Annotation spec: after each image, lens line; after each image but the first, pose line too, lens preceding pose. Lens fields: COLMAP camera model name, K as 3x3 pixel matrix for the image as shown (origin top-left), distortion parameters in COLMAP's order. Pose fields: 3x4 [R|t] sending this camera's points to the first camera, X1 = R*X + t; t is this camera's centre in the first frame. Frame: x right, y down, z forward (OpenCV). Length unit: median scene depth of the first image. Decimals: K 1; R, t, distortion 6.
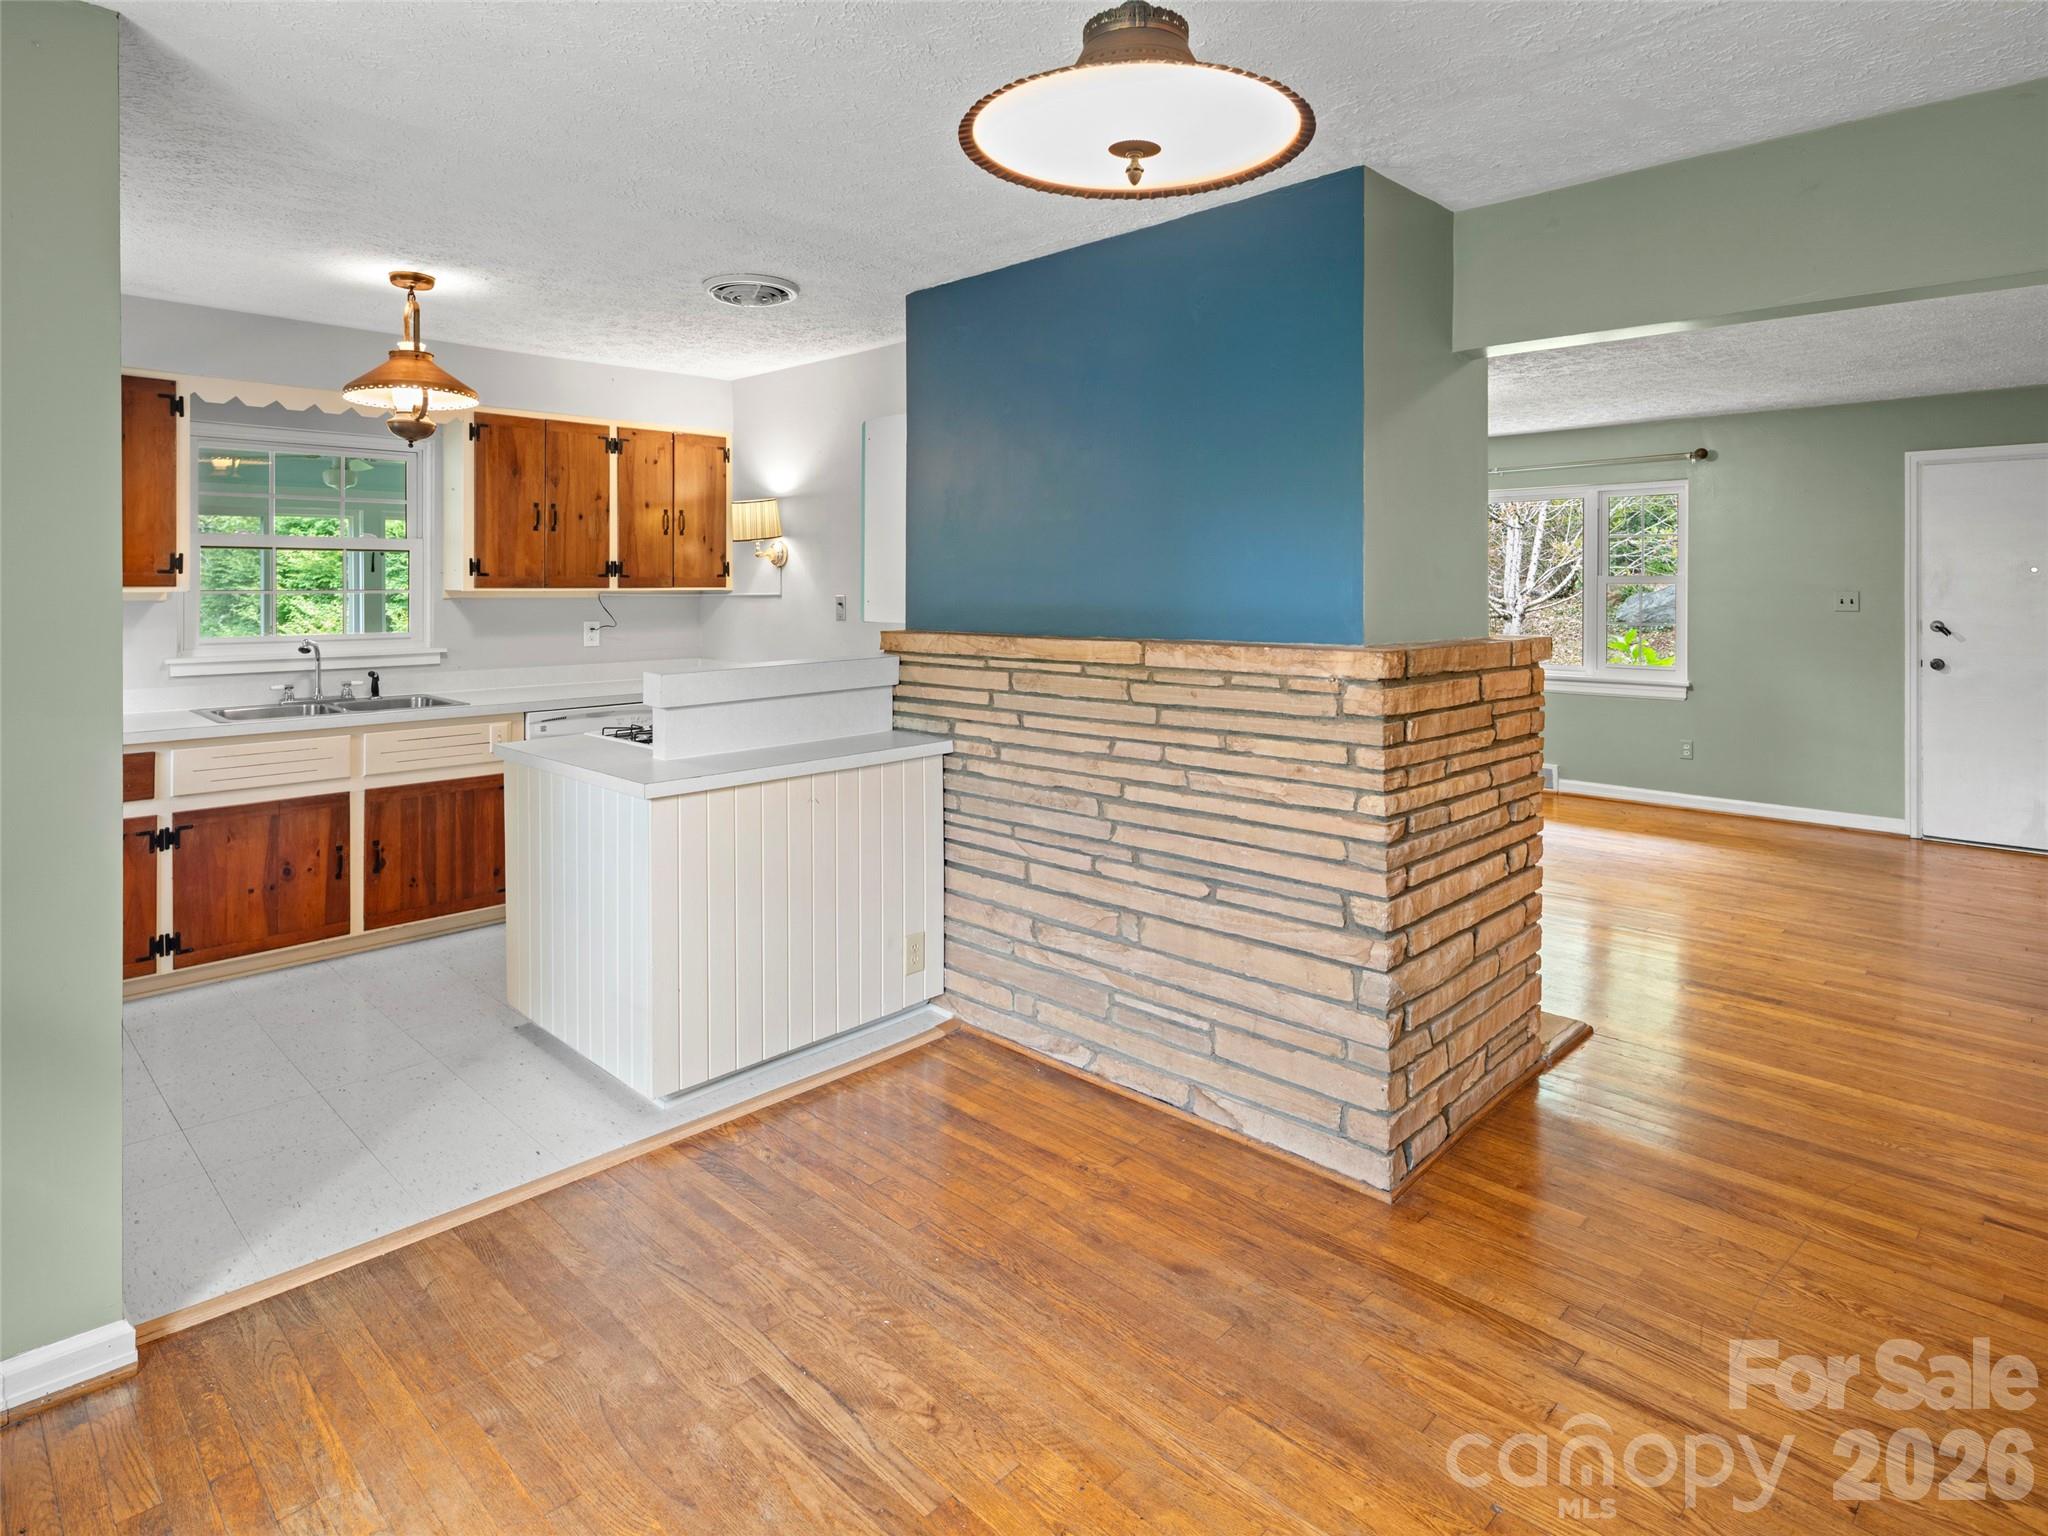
lens RADIAL K [[1123.1, 0, 1035.5], [0, 1123.1, 590.0], [0, 0, 1]] dist [0.005195, -0.002003]
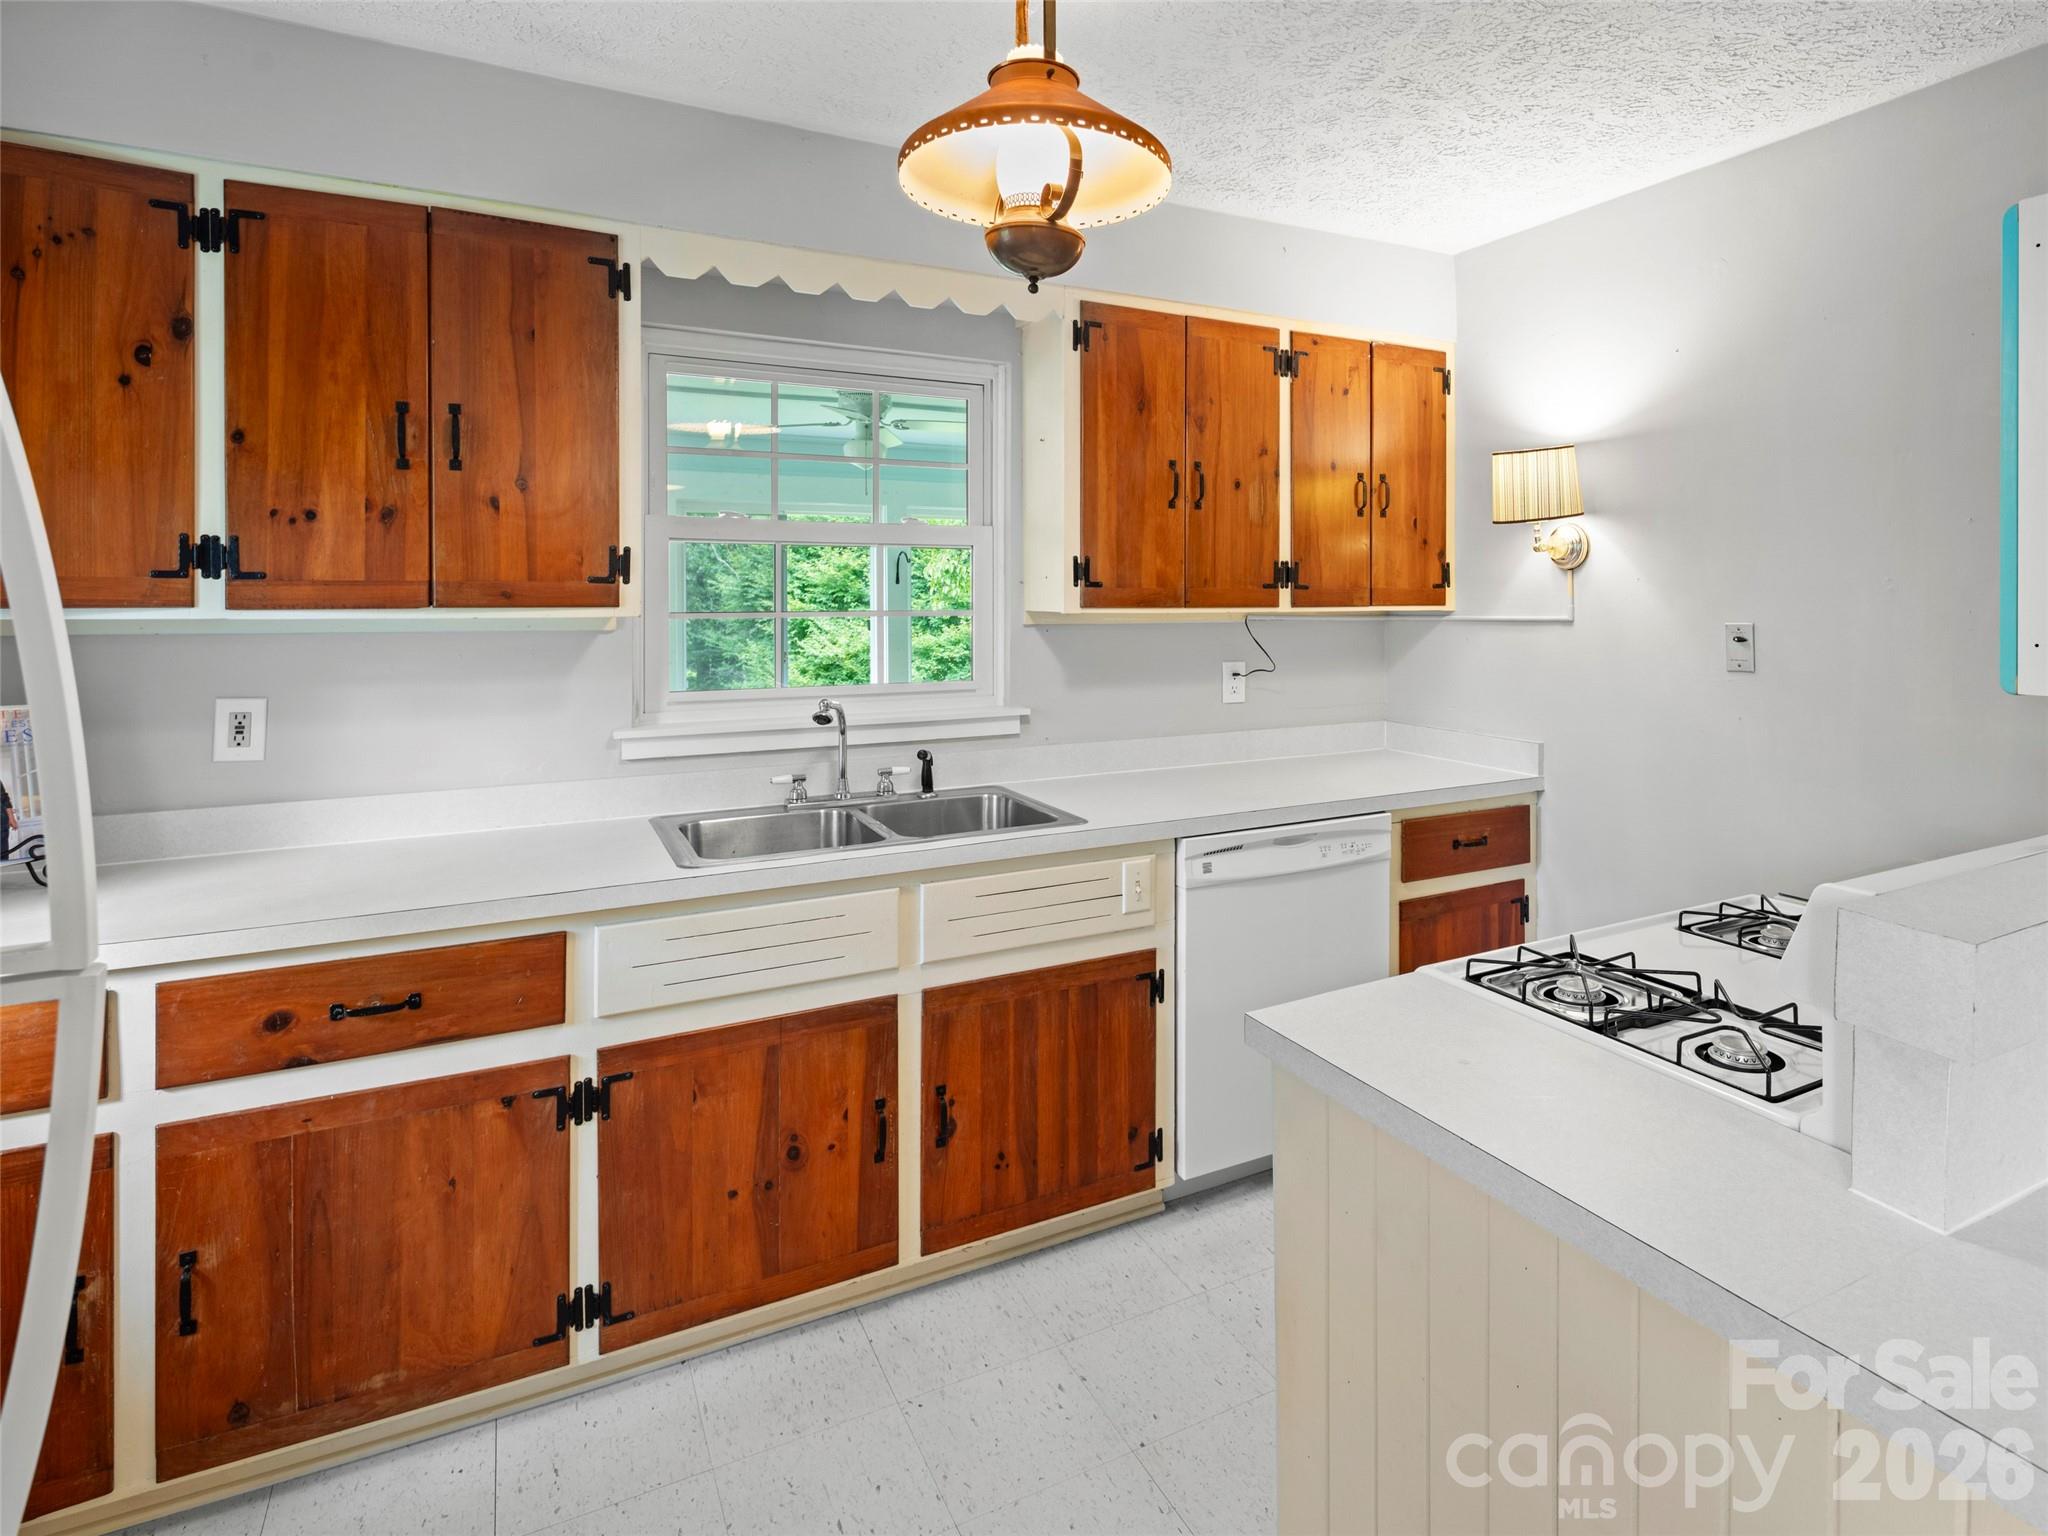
lens RADIAL K [[1130.5, 0, 1168.7], [0, 1130.5, 607.2], [0, 0, 1]] dist [0.002609, -0.003265]
pose [[0.961652, 0.001054, -0.274271, -0.330751], [-0.000073, 0.999994, 0.003585, -0.004766], [0.274273, -0.003427, 0.961646, 0.508288]]
